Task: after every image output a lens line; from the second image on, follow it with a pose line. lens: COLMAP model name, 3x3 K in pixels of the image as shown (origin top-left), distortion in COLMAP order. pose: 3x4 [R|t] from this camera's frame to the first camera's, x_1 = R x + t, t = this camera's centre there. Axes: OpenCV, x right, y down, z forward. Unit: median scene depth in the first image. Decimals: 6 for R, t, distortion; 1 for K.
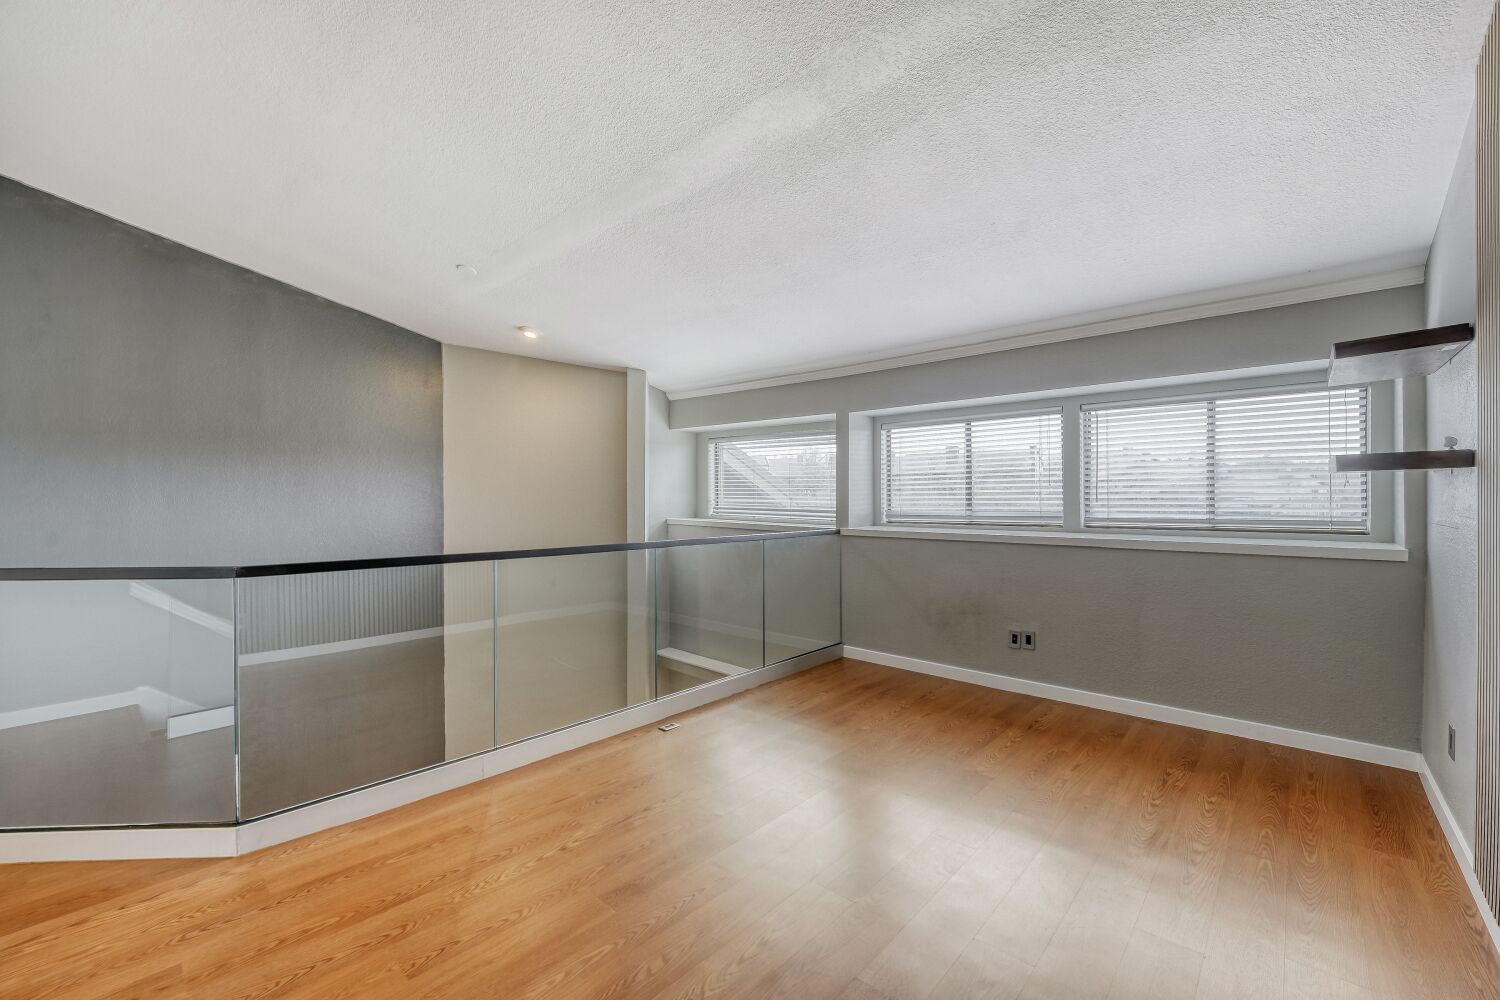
lens RADIAL K [[614.4, 0, 758.8], [0, 614.4, 493.3], [0, 0, 1]] dist [0.017868, 0.000498]
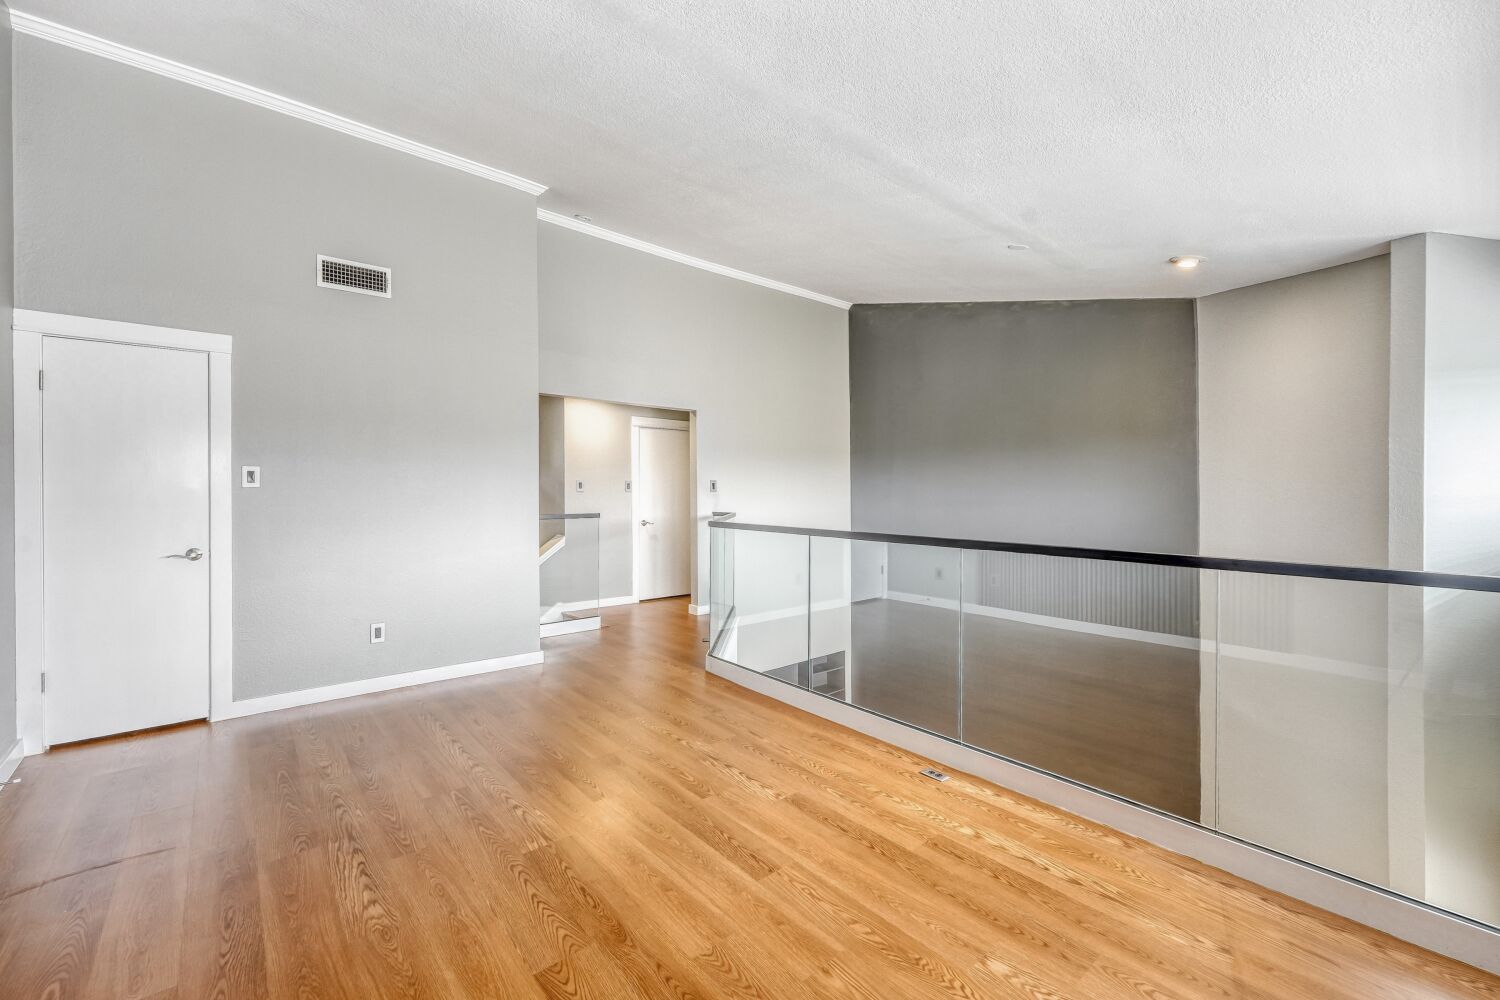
lens RADIAL K [[614.4, 0, 759.0], [0, 614.4, 505.2], [0, 0, 1]] dist [0.017868, 0.000498]
pose [[-0.110188, 0.031221, -0.993420, 0.395703], [0.008142, 0.999501, 0.030509, 0.004151], [0.993877, -0.004726, -0.110387, 0.521500]]
